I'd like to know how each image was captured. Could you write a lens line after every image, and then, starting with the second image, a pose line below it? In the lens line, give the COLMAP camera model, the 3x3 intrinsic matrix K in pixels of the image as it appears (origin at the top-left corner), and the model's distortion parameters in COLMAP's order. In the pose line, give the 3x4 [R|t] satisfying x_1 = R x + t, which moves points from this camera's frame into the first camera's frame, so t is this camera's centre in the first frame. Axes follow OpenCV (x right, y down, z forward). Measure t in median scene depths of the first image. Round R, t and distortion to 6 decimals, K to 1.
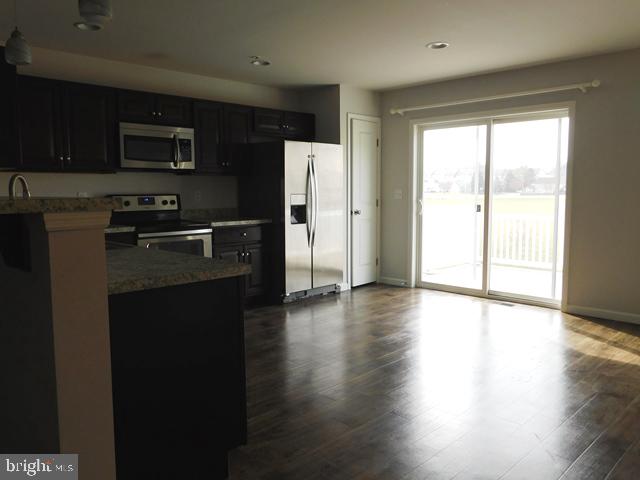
lens RADIAL K [[511.9, 0, 319.3], [0, 511.9, 242.6], [0, 0, 1]] dist [-0.014841, 0.019949]
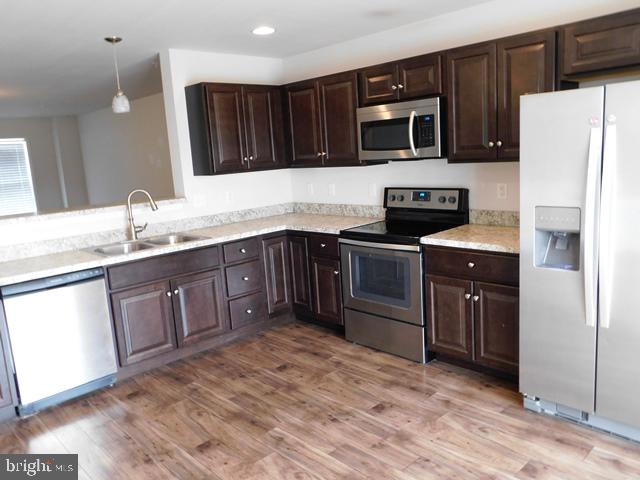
lens RADIAL K [[511.9, 0, 323.5], [0, 511.9, 239.4], [0, 0, 1]] dist [-0.014841, 0.019949]
pose [[-0.016756, 0.177277, -0.984018, 0.440362], [-0.042437, 0.983144, 0.177842, -0.143839], [0.998959, 0.044739, -0.008951, 0.818813]]
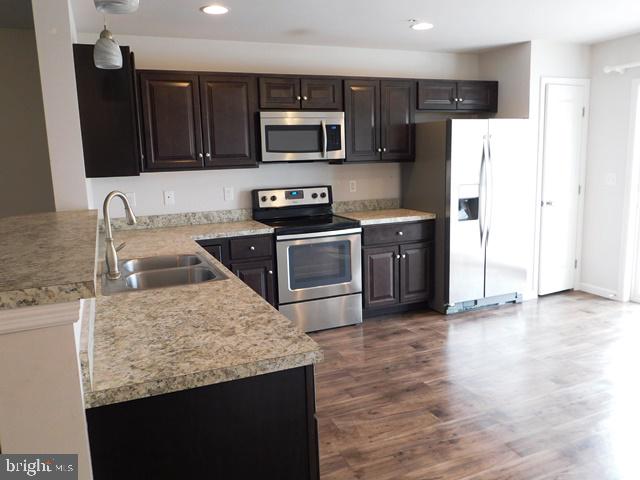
lens RADIAL K [[511.9, 0, 320.3], [0, 511.9, 239.8], [0, 0, 1]] dist [-0.014841, 0.019949]
pose [[0.928766, 0.037836, -0.368729, 0.044493], [-0.013633, 0.997590, 0.068026, -0.060979], [0.370415, -0.058153, 0.927044, 0.154524]]
